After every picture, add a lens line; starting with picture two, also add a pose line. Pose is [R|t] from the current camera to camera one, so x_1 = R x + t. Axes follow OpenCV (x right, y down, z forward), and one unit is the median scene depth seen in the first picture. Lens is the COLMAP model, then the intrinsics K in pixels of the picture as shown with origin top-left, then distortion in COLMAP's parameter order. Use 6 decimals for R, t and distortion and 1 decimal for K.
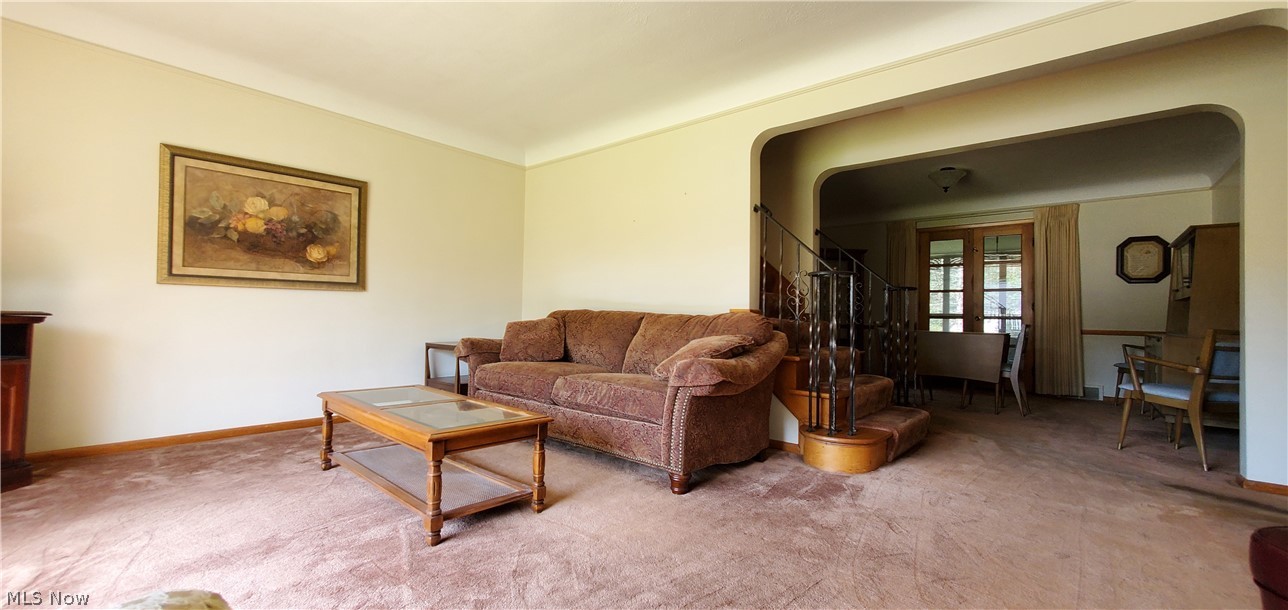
lens RADIAL K [[517.2, 0, 644.0], [0, 517.2, 305.0], [0, 0, 1]] dist [0.003046, 0.000201]
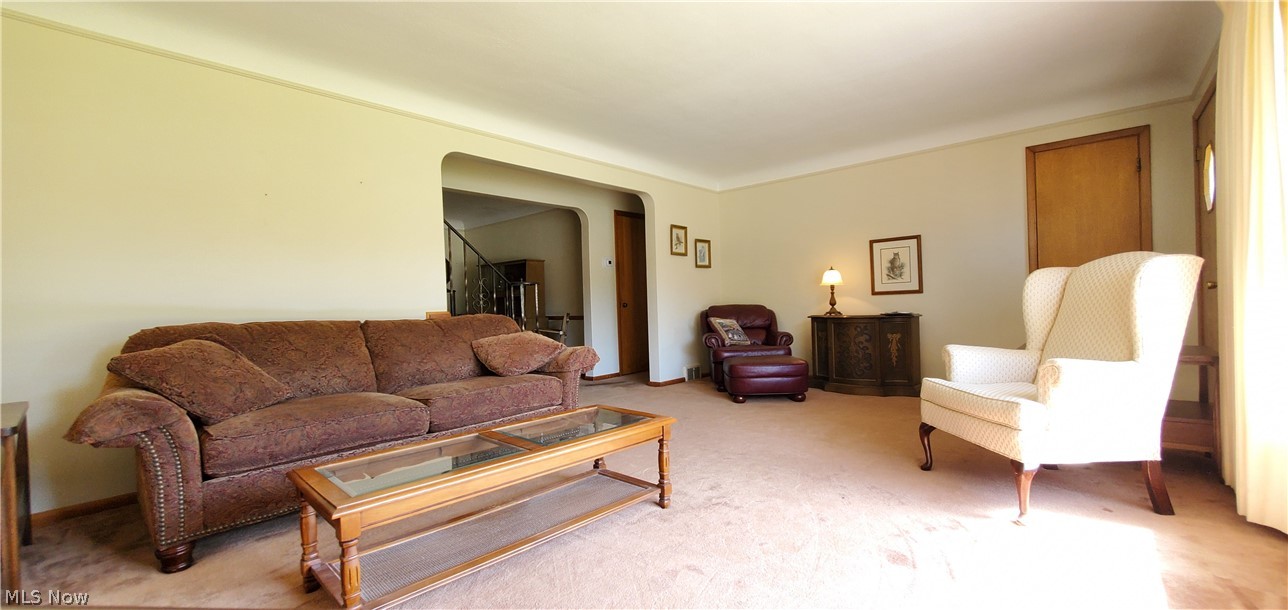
lens RADIAL K [[501.4, 0, 648.4], [0, 501.4, 312.3], [0, 0, 1]] dist [0.000052, -0.000052]
pose [[0.006420, -0.026762, 0.999621, -1.040152], [0.021040, 0.999424, 0.026622, -0.012615], [-0.999758, 0.020861, 0.006979, 0.690109]]
